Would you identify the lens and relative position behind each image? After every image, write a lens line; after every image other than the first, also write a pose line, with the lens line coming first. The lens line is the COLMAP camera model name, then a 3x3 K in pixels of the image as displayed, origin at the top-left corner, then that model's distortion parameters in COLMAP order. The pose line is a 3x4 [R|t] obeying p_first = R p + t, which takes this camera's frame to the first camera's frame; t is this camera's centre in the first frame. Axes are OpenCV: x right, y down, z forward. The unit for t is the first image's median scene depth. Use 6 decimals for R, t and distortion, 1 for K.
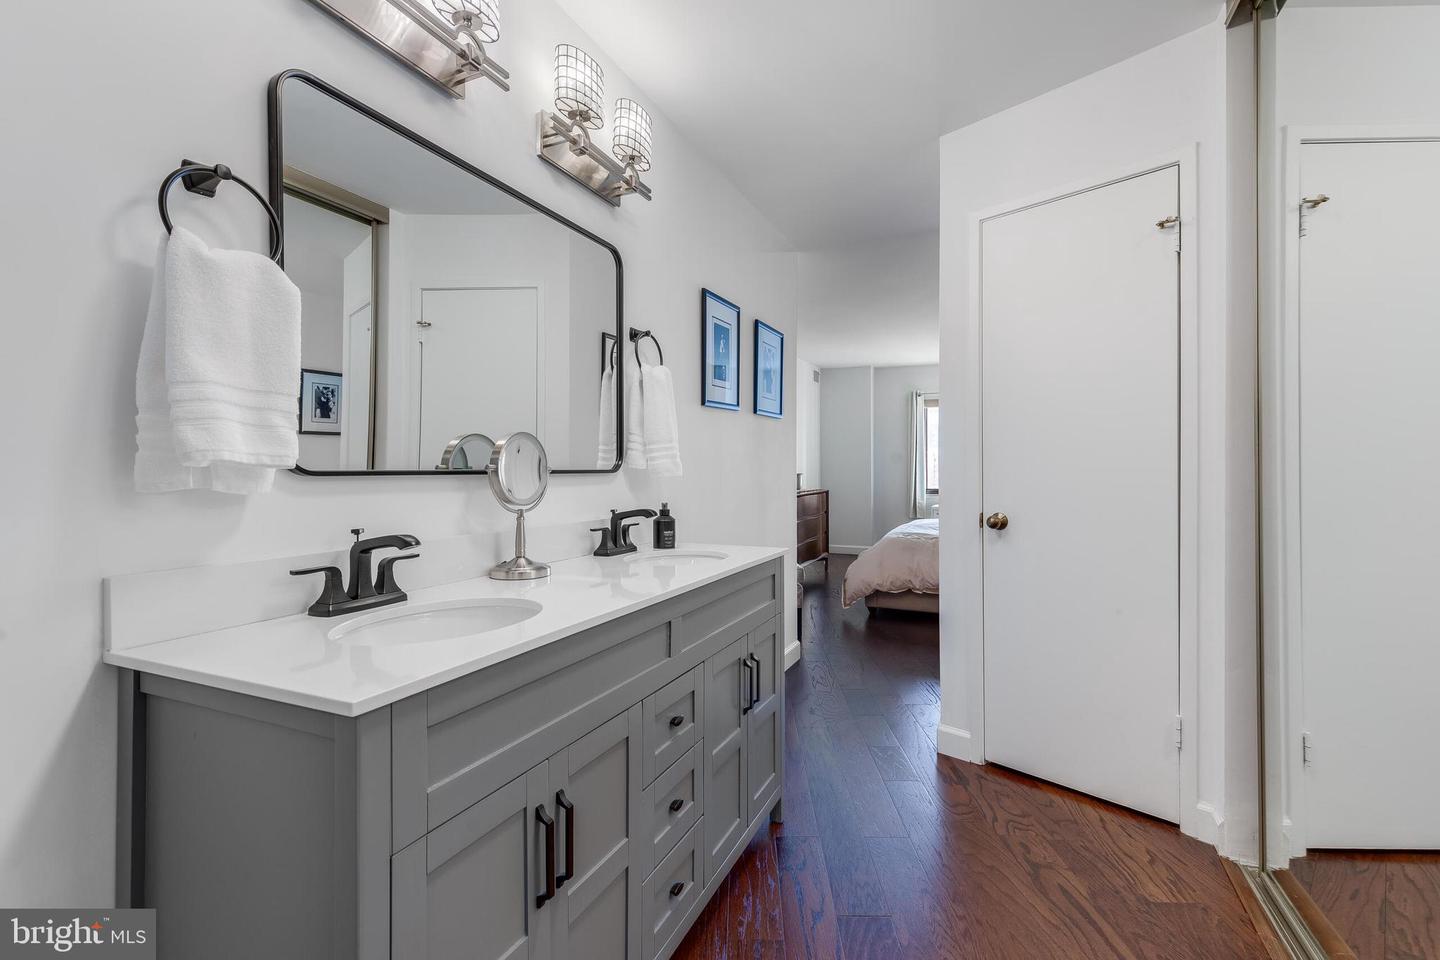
lens RADIAL K [[649.7, 0, 719.9], [0, 649.7, 470.0], [0, 0, 1]] dist [0.003062, -0.000121]
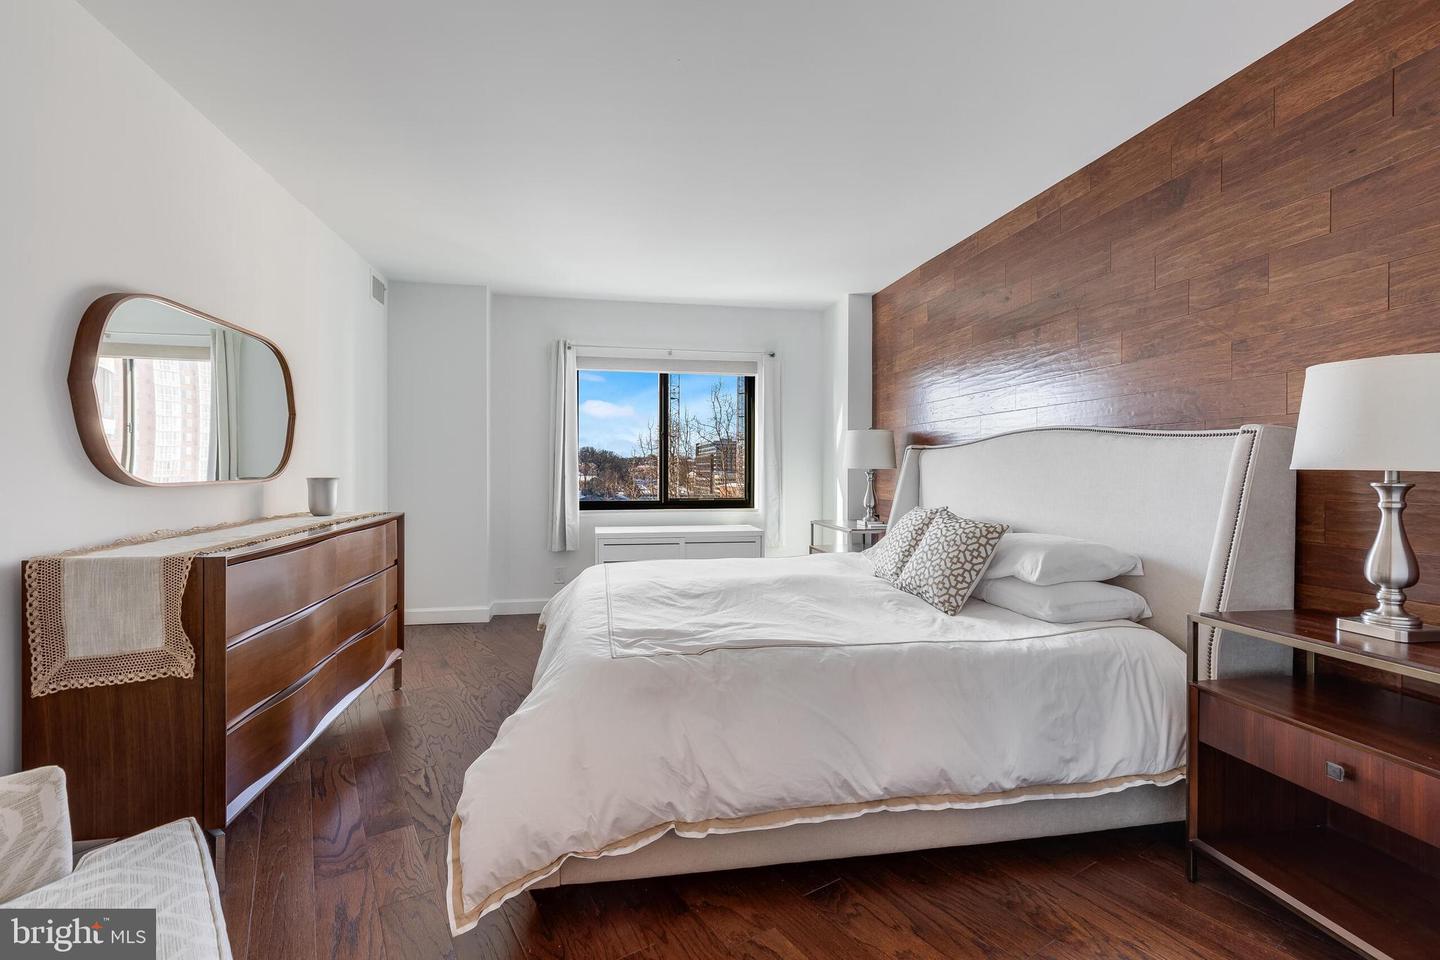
lens RADIAL K [[649.7, 0, 719.9], [0, 649.7, 470.0], [0, 0, 1]] dist [0.003062, -0.000121]
pose [[0.816433, 0.003159, 0.577431, 0.084574], [-0.001977, 0.999994, -0.002676, 0.000551], [-0.577436, 0.001043, 0.816435, 0.497390]]
